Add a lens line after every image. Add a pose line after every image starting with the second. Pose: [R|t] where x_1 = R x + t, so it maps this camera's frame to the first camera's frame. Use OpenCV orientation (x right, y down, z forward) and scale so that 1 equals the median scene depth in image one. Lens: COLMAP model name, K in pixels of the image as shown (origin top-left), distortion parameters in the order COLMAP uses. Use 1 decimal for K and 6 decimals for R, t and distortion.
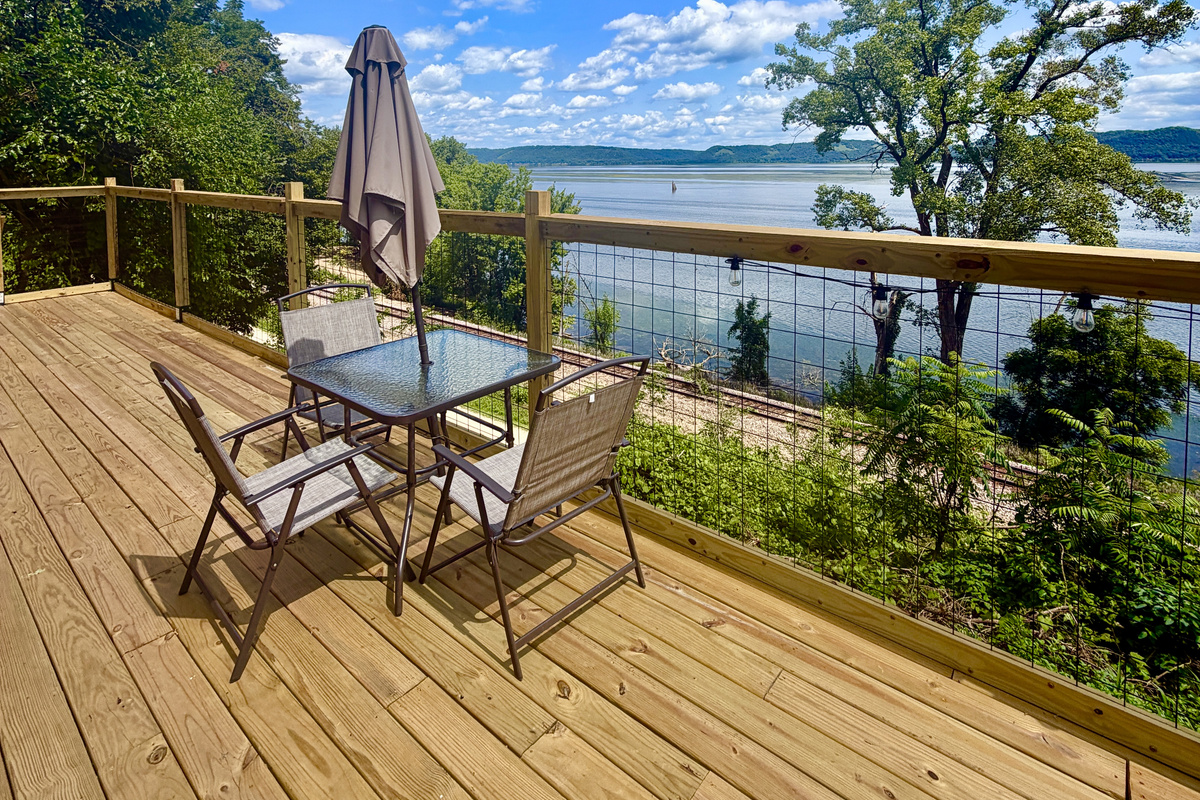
lens RADIAL K [[636.7, 0, 601.8], [0, 636.7, 194.3], [0, 0, 1]] dist [0.000536, -0.000203]
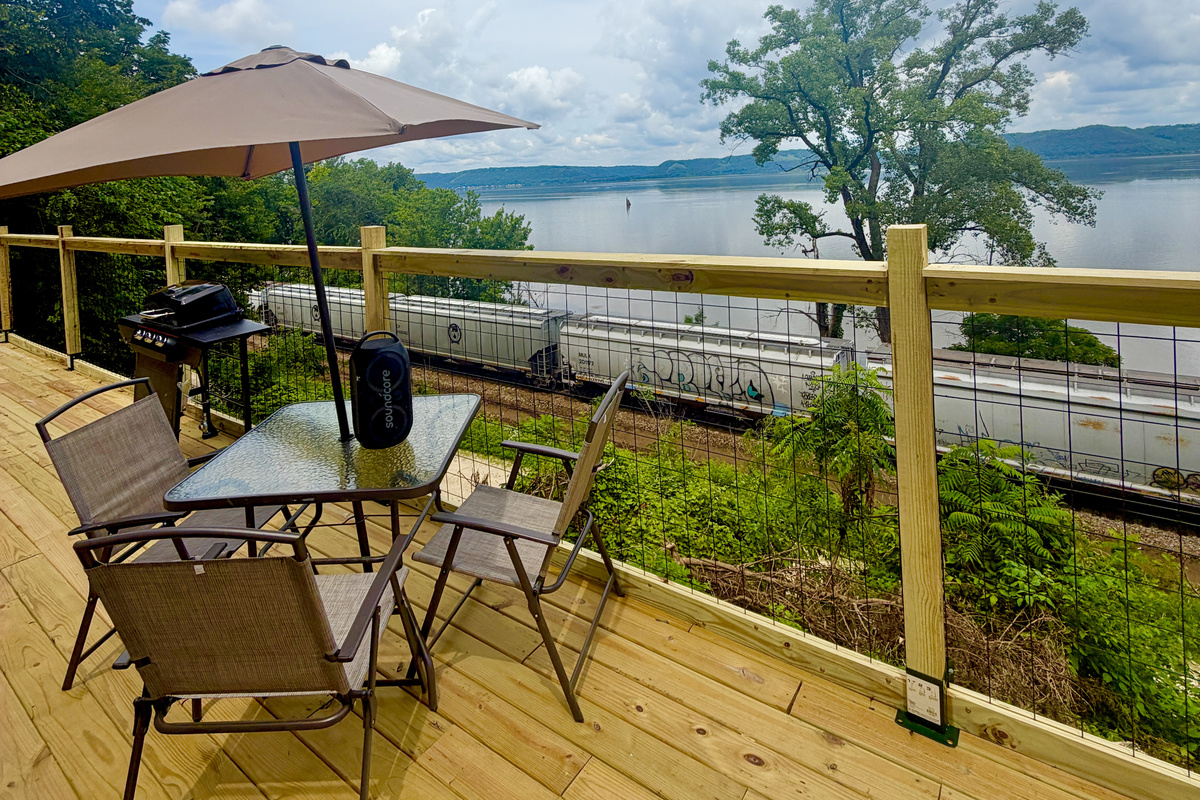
lens RADIAL K [[636.7, 0, 602.3], [0, 636.7, 195.4], [0, 0, 1]] dist [0.000536, -0.000203]
pose [[0.996490, -0.044891, 0.070654, 0.019206], [0.046783, 0.998583, -0.025351, -0.001123], [-0.069416, 0.028567, 0.997179, -0.010176]]
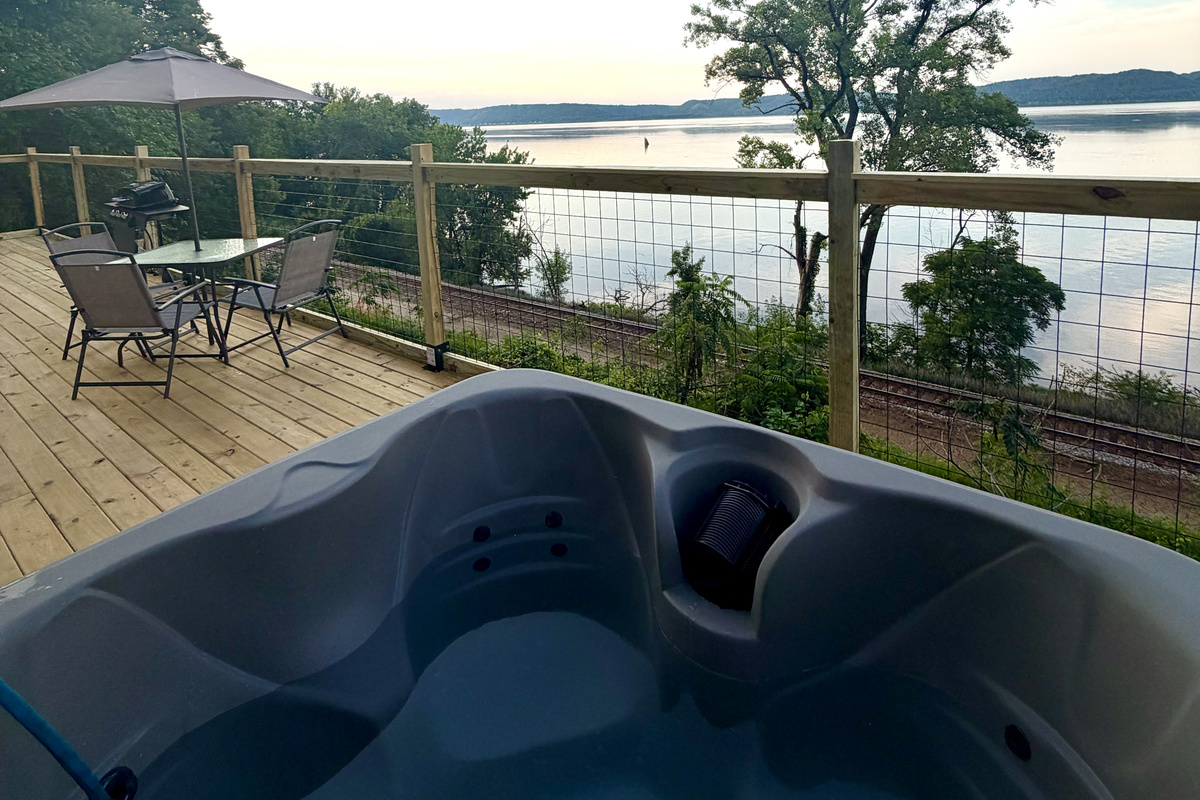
lens RADIAL K [[636.2, 0, 601.4], [0, 636.2, 193.2], [0, 0, 1]] dist [0.002638, -0.003748]
pose [[0.998943, -0.031648, 0.033351, 0.076273], [0.029413, 0.997419, 0.065507, 0.003649], [-0.035338, -0.064457, 0.997295, -0.075108]]
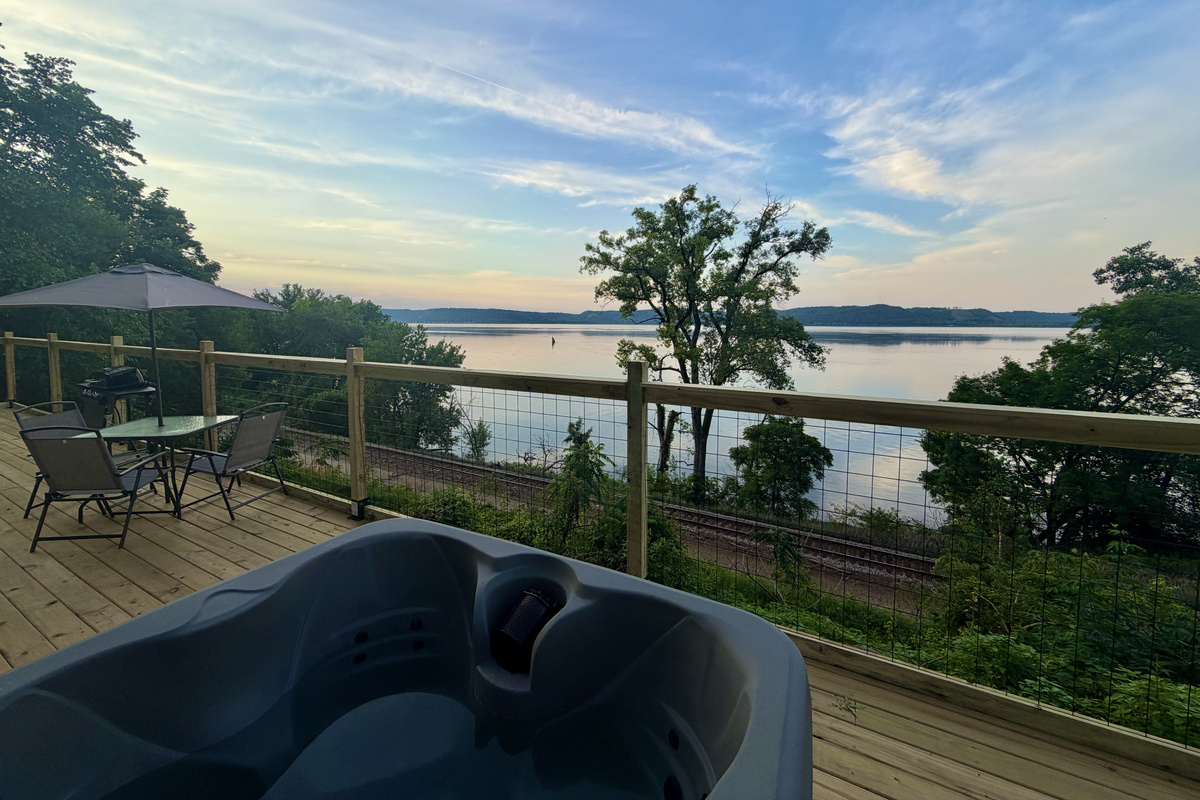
lens RADIAL K [[477.1, 0, 596.3], [0, 477.1, 350.5], [0, 0, 1]] dist [0.001597, -0.000560]
pose [[0.981031, 0.002331, 0.193838, 0.082986], [-0.004011, 0.999958, 0.008275, 0.000759], [-0.193811, -0.008895, 0.980999, -0.083766]]
